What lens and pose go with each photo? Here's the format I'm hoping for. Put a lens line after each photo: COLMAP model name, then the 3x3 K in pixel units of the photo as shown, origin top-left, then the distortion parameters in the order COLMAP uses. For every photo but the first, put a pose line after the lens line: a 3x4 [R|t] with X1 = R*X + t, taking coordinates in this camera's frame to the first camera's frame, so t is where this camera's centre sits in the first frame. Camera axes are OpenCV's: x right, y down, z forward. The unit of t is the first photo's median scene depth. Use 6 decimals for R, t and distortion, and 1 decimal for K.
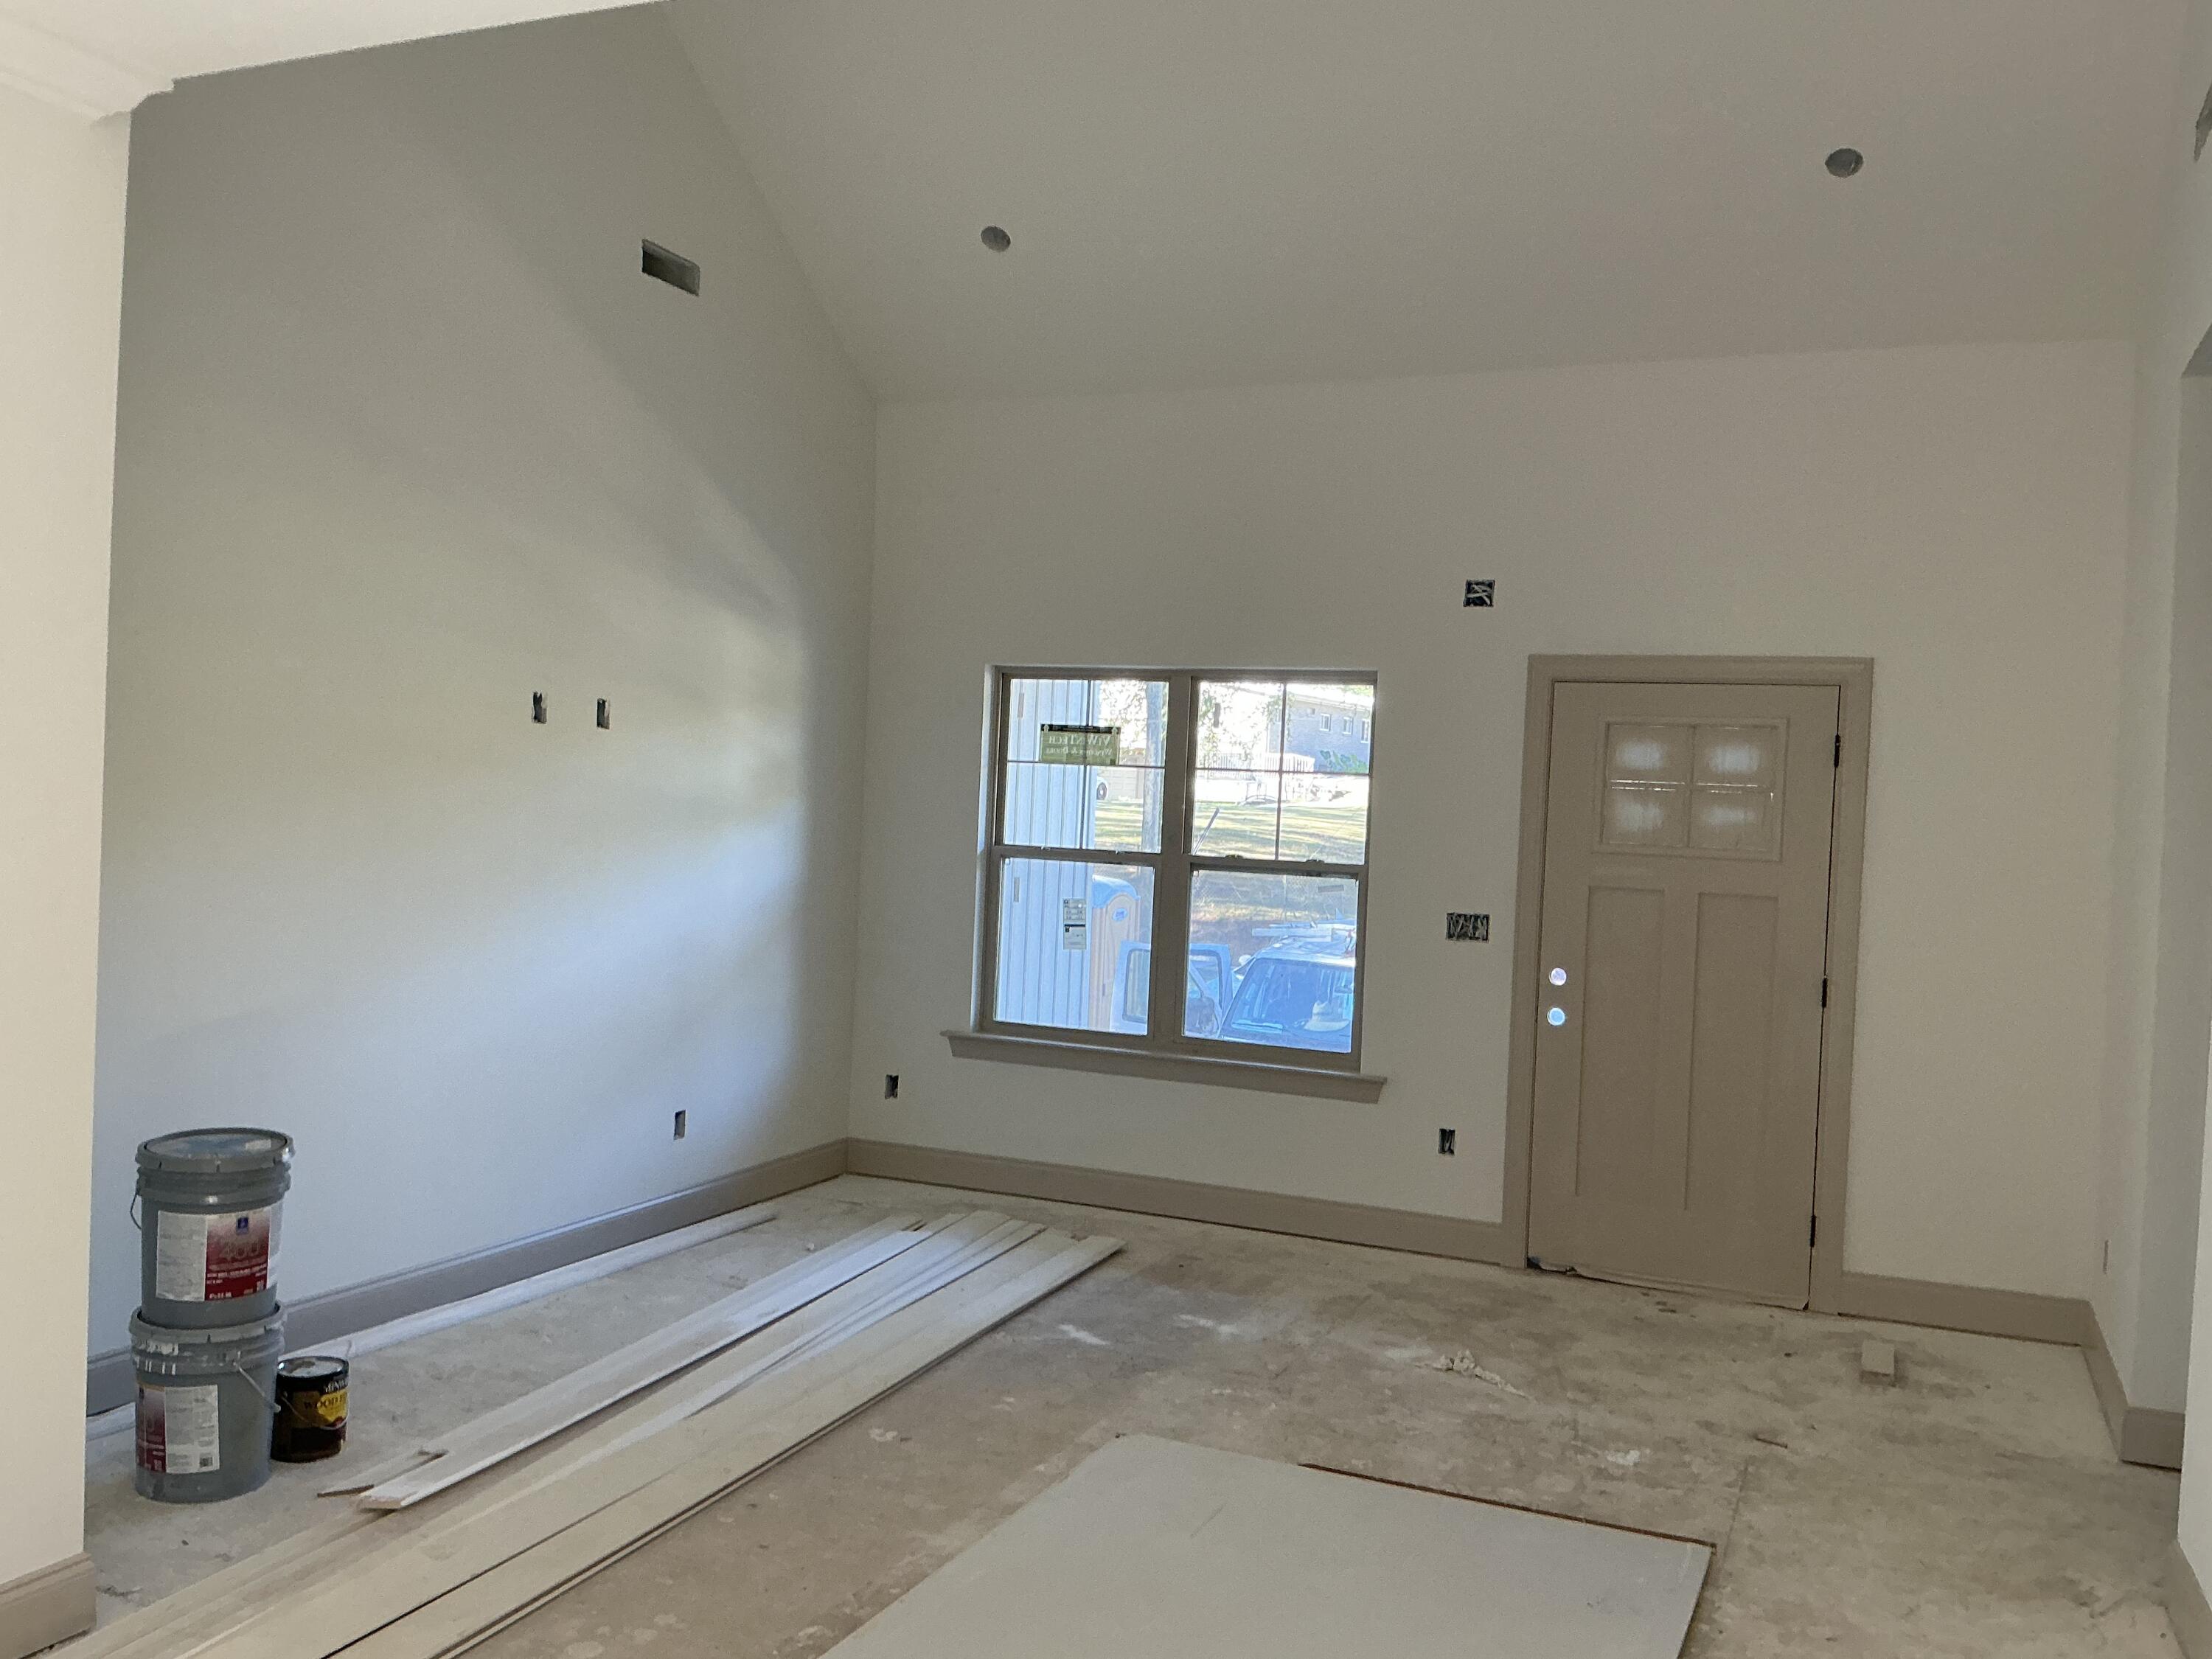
lens RADIAL K [[1830.5, 0, 1106.0], [0, 1830.5, 829.5], [0, 0, 1]] dist [0.001846, -0.002006]
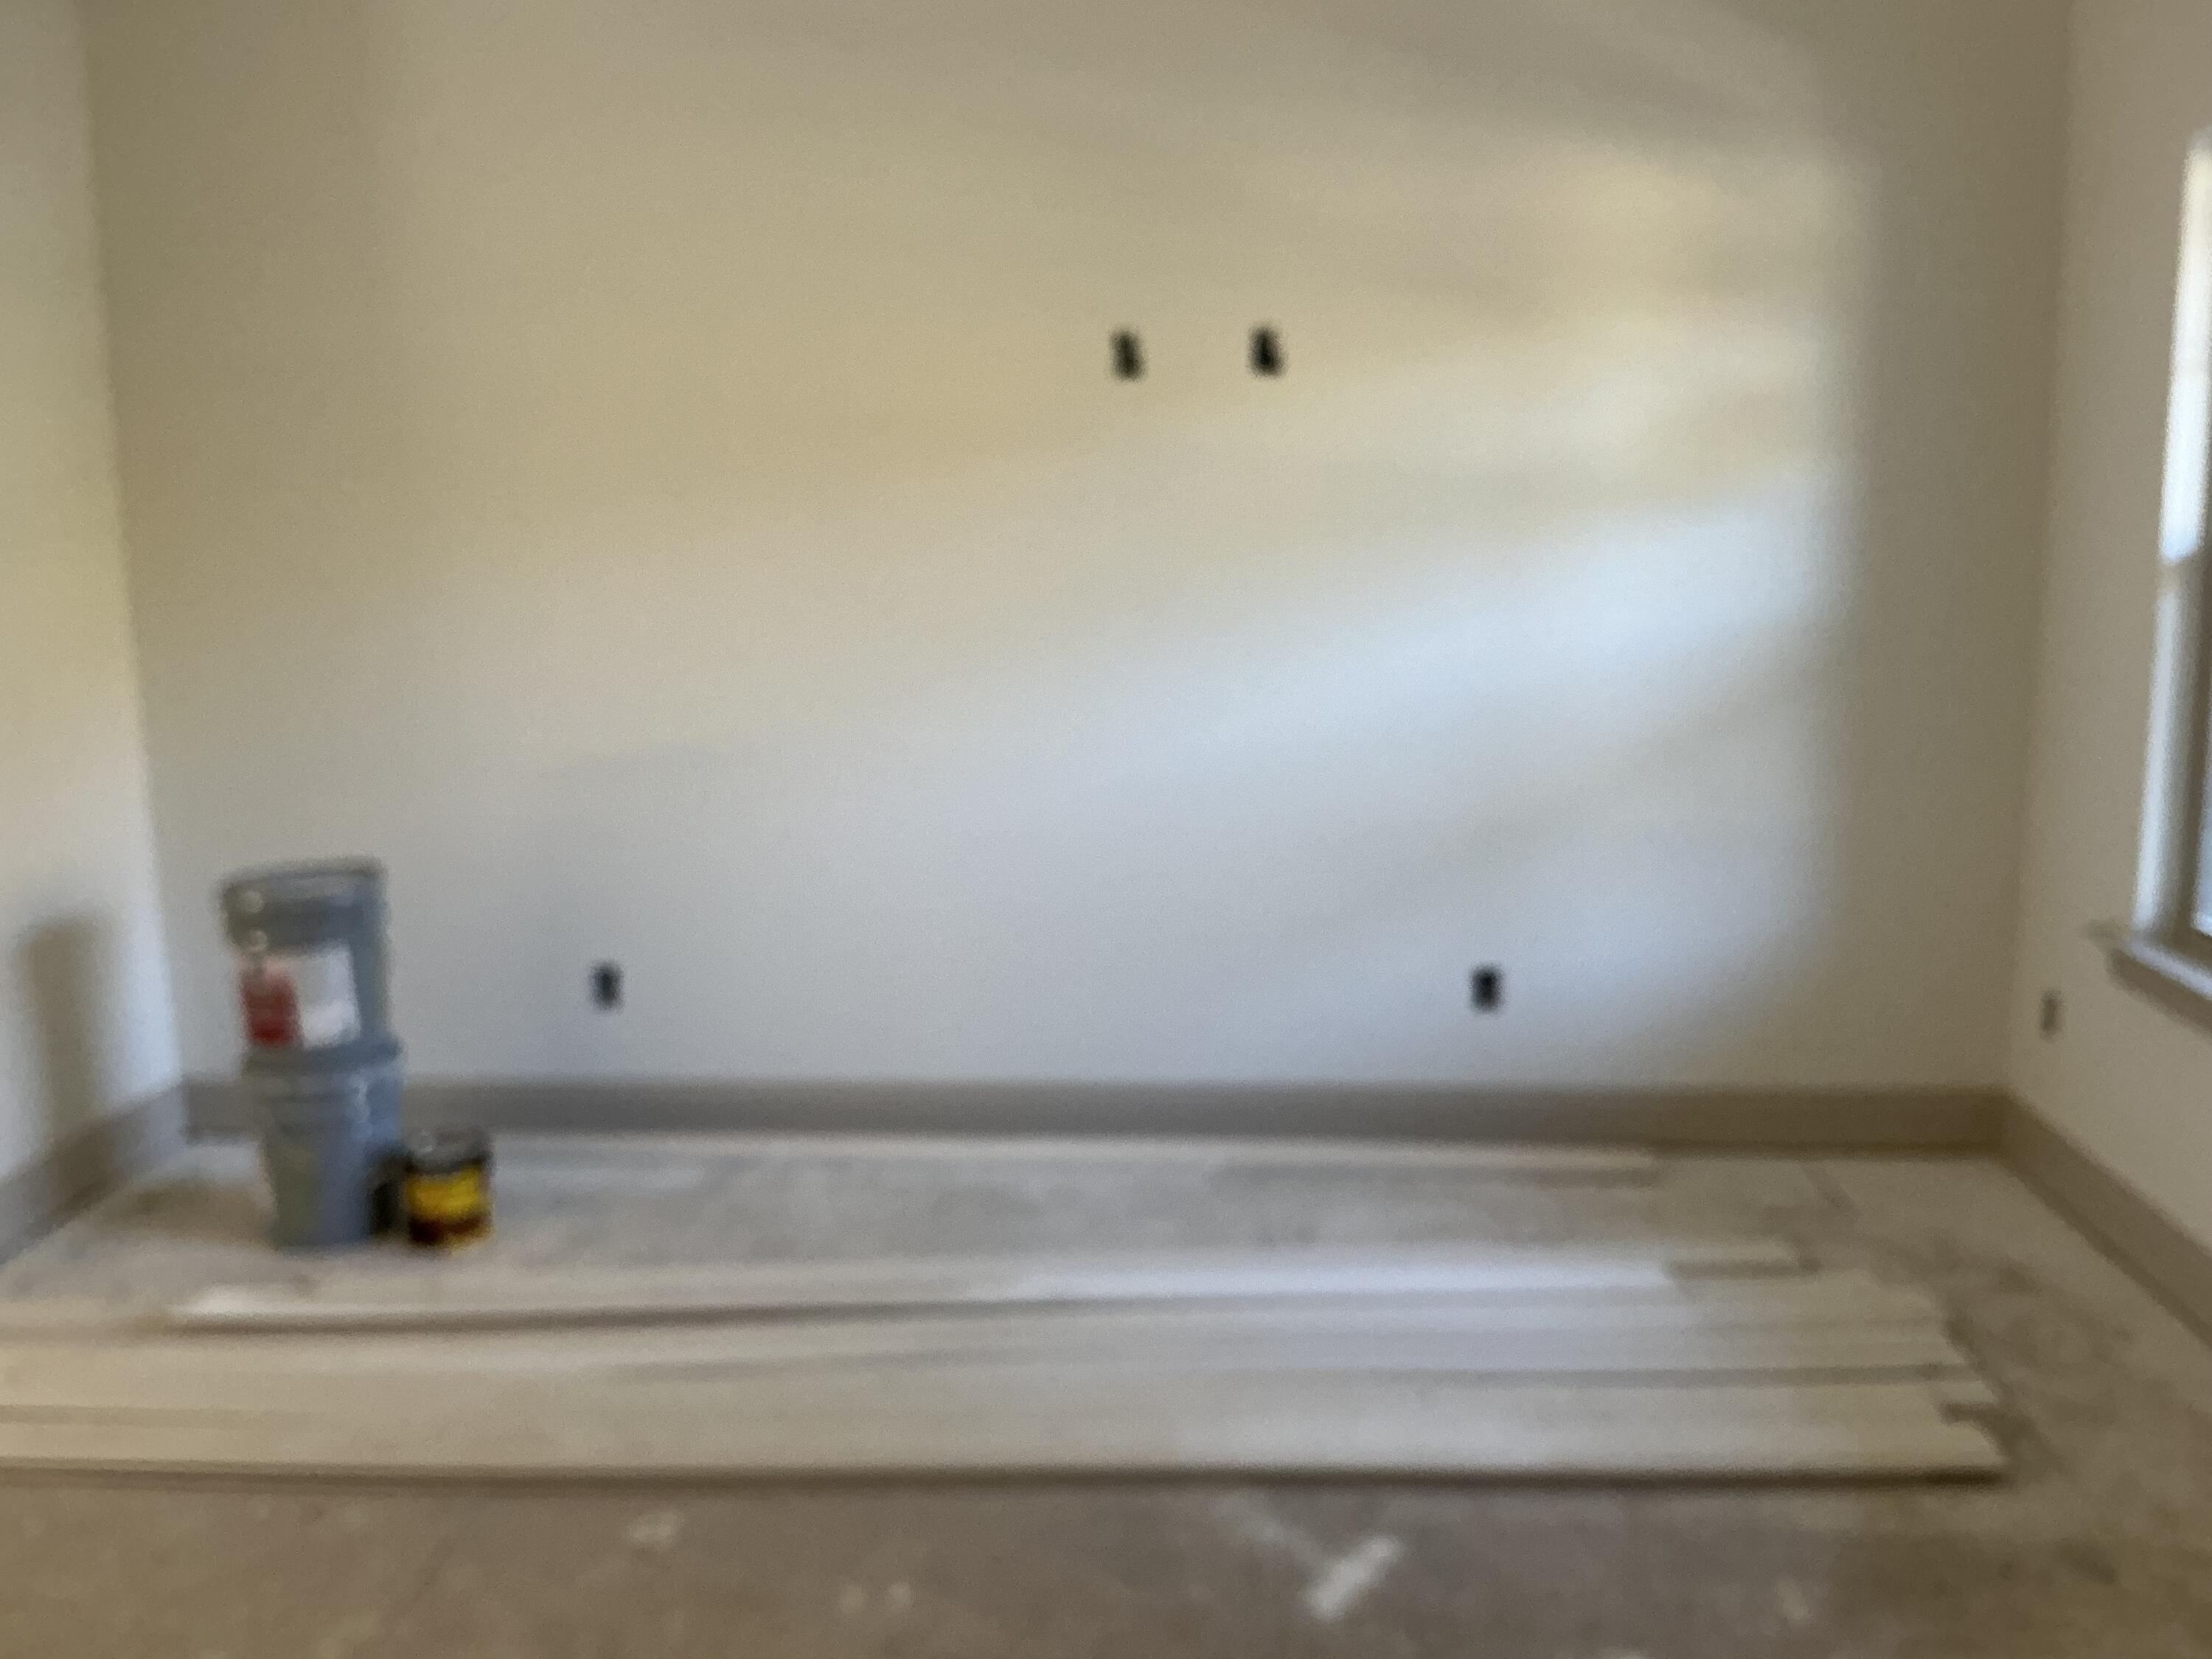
lens RADIAL K [[1876.2, 0, 1106.0], [0, 1876.2, 829.5], [0, 0, 1]] dist [0.082522, -0.190021]
pose [[0.335036, 0.122487, -0.934210, 0.357321], [0.012829, 0.990829, 0.134511, 0.015108], [0.942118, -0.057051, 0.330392, 0.703914]]
